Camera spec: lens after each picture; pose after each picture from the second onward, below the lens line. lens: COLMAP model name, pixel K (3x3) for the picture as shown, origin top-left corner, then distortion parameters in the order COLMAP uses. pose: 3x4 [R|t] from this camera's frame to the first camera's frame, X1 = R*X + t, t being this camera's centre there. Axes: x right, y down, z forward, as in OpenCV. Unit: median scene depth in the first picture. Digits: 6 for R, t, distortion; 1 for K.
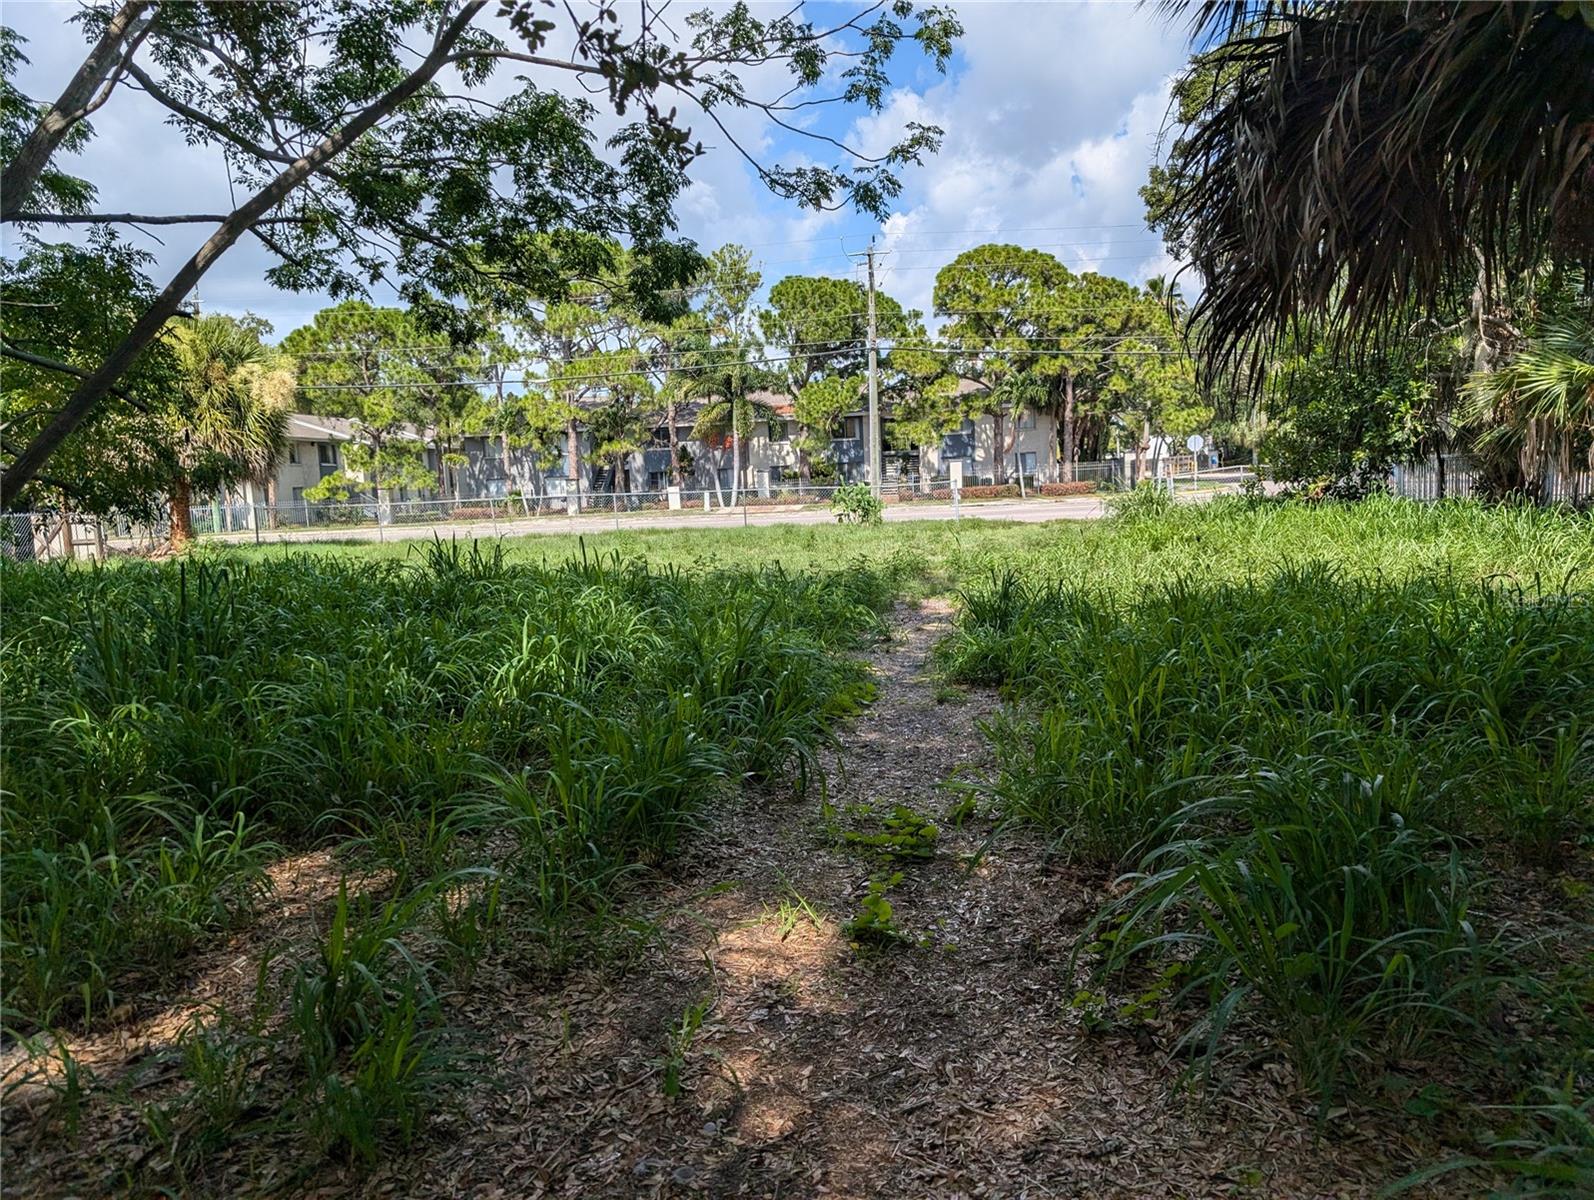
lens RADIAL K [[1117.2, 0, 785.4], [0, 1117.2, 604.1], [0, 0, 1]] dist [-0.008537, -0.012257]
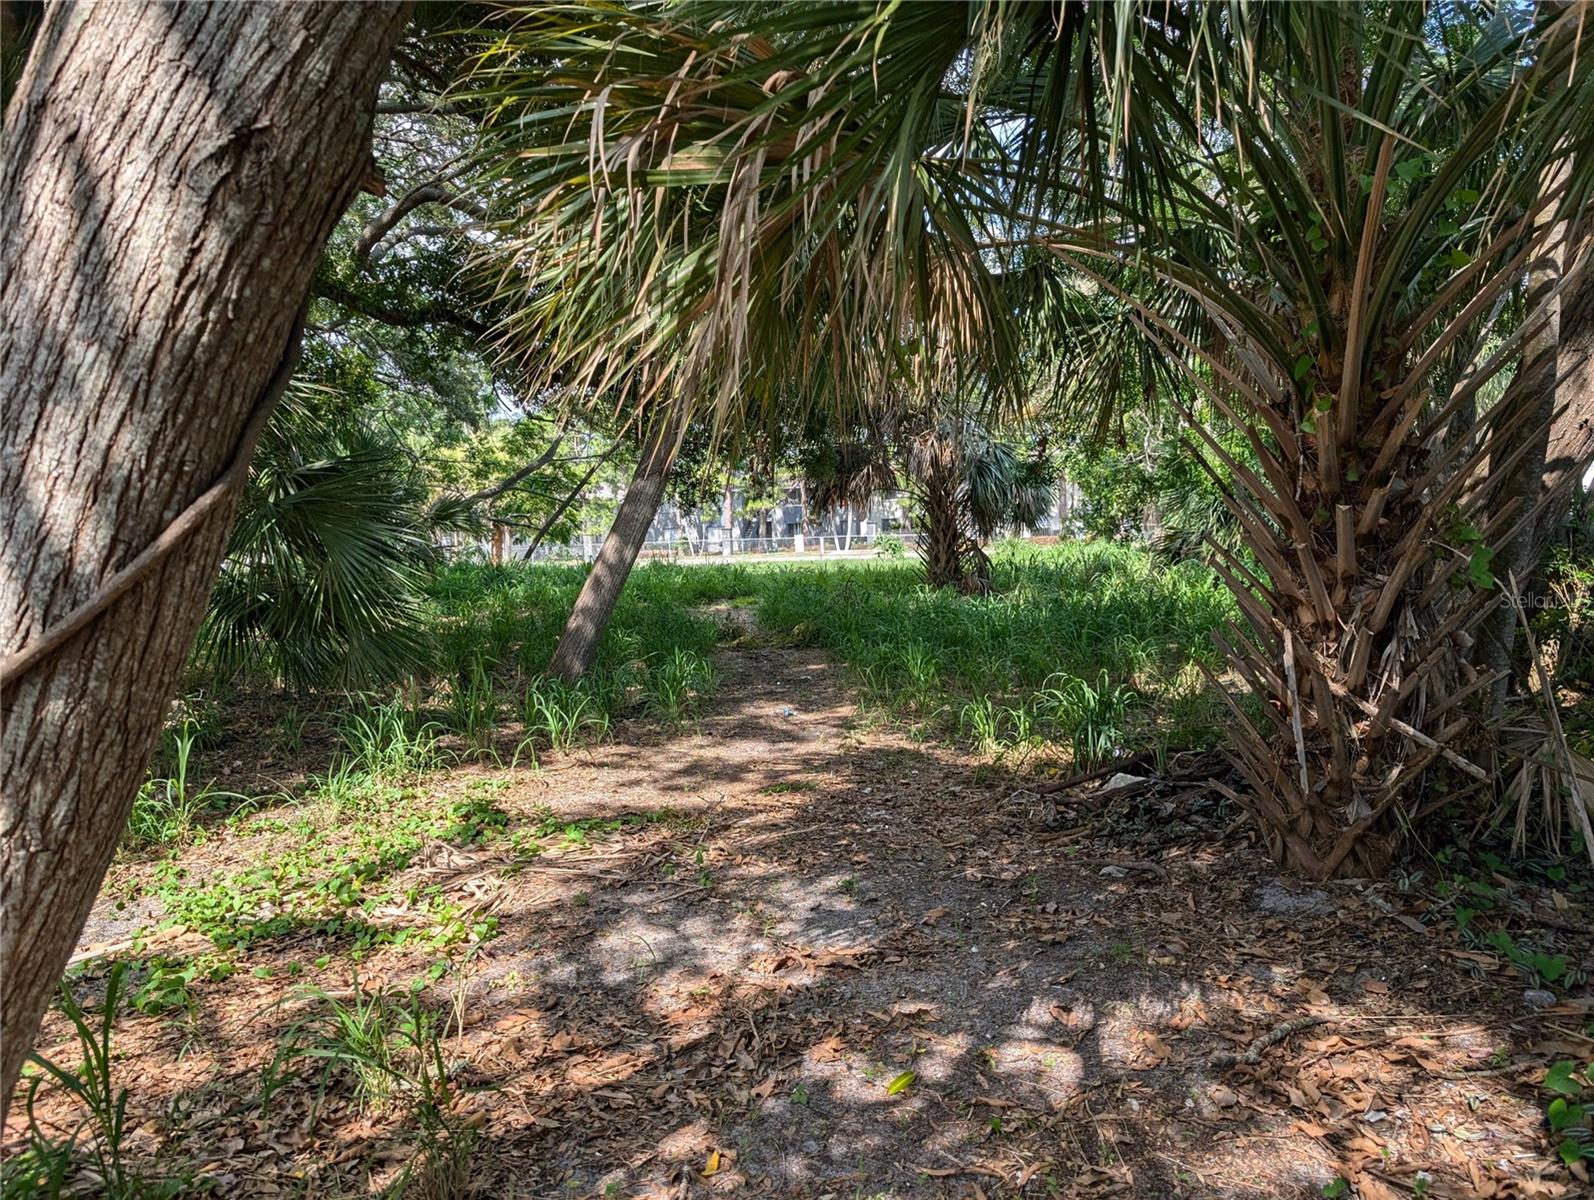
lens RADIAL K [[1117.2, 0, 804.1], [0, 1117.2, 605.1], [0, 0, 1]] dist [-0.008537, -0.012257]
pose [[0.991398, 0.012054, -0.130325, 0.069248], [-0.017598, 0.998985, -0.041475, 0.029944], [0.129693, 0.043412, 0.990603, -0.276846]]
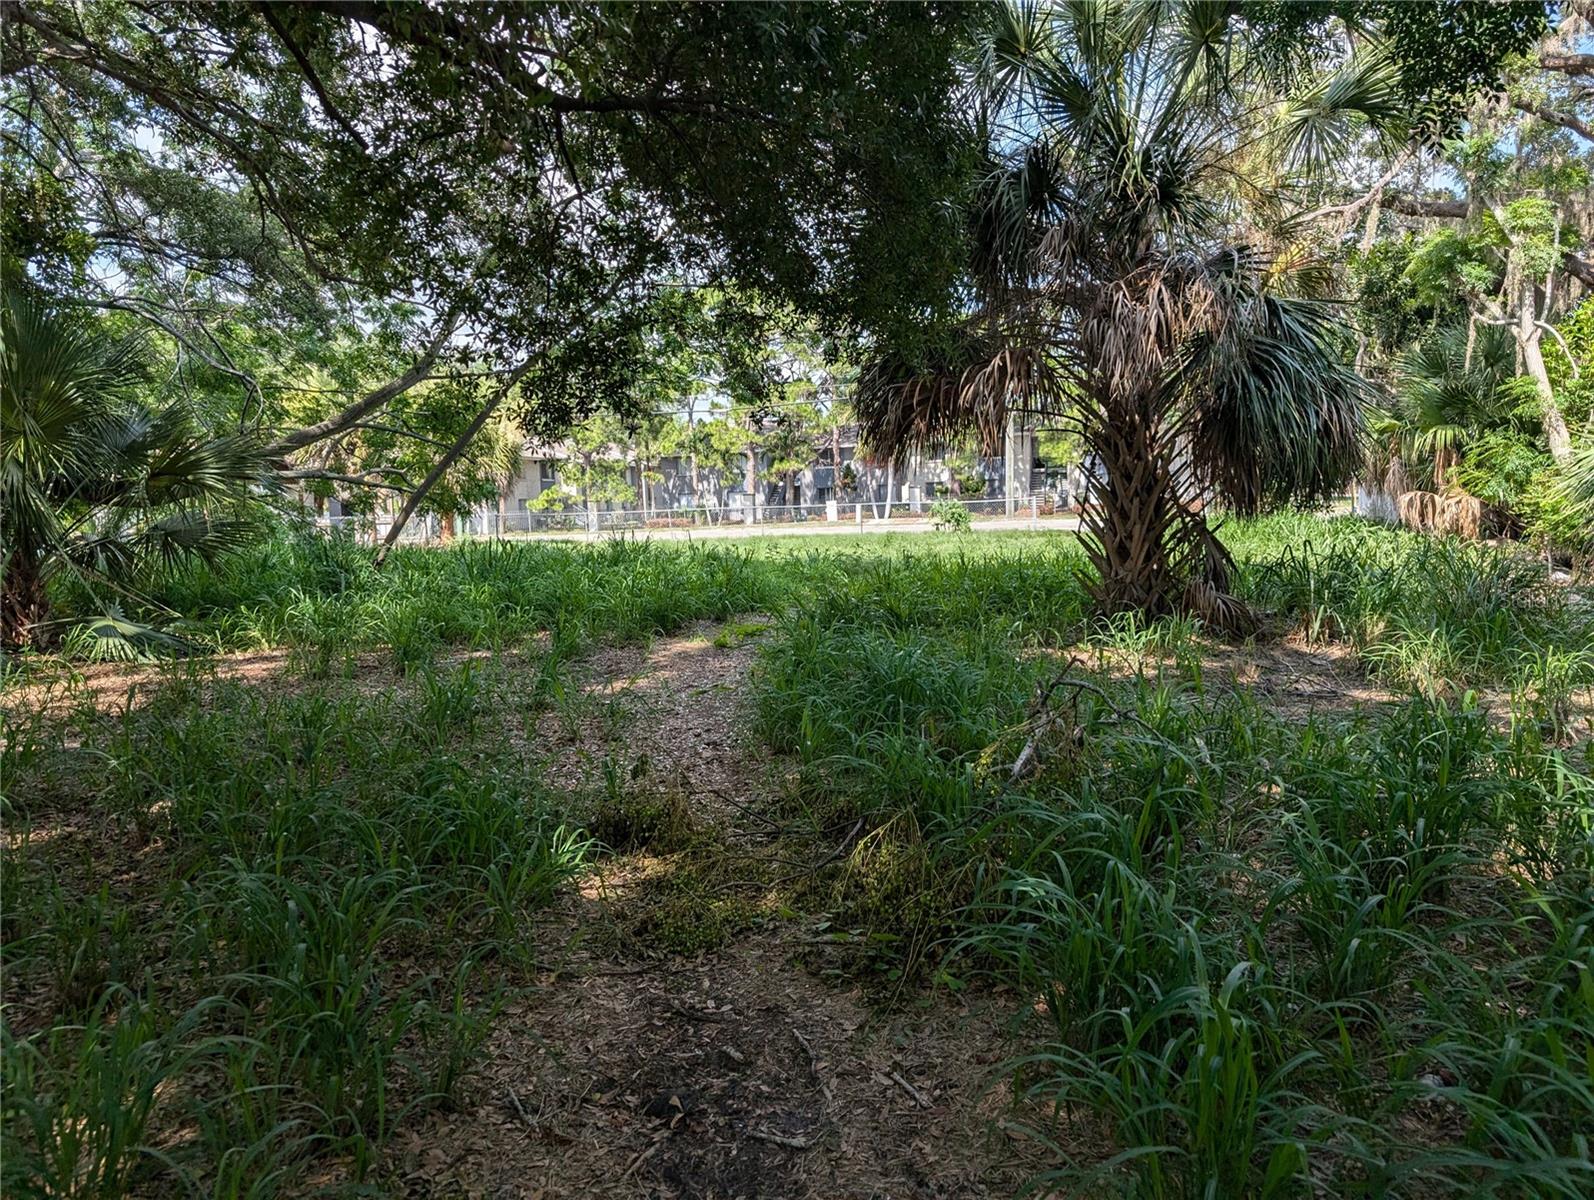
lens RADIAL K [[1117.2, 0, 796.8], [0, 1117.2, 590.4], [0, 0, 1]] dist [-0.008537, -0.012257]
pose [[0.986229, 0.017326, -0.164476, 0.047307], [-0.021300, 0.999521, -0.022431, 0.012142], [0.164009, 0.025625, 0.986126, -0.122051]]
